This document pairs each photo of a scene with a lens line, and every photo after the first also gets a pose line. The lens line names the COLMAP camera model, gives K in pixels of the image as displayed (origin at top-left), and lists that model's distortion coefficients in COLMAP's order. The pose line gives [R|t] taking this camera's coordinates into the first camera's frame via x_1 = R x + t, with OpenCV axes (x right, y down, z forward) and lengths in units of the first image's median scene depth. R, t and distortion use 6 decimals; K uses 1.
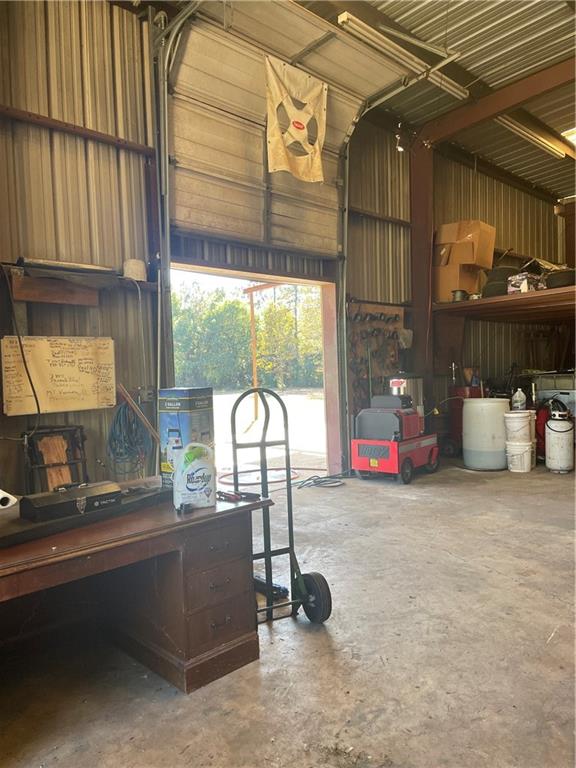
lens RADIAL K [[565.4, 0, 288.0], [0, 565.4, 384.0], [0, 0, 1]] dist [0.072868, -0.107610]
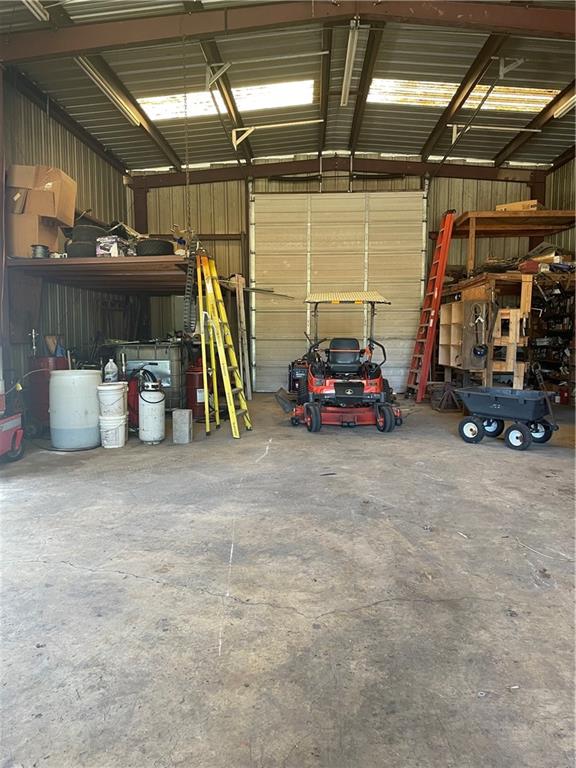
lens RADIAL K [[565.4, 0, 288.0], [0, 565.4, 384.0], [0, 0, 1]] dist [0.072868, -0.107610]
pose [[0.738375, -0.033322, 0.673566, -0.014041], [-0.003237, 0.998592, 0.052949, -0.001952], [-0.674382, -0.041277, 0.737228, 0.107034]]
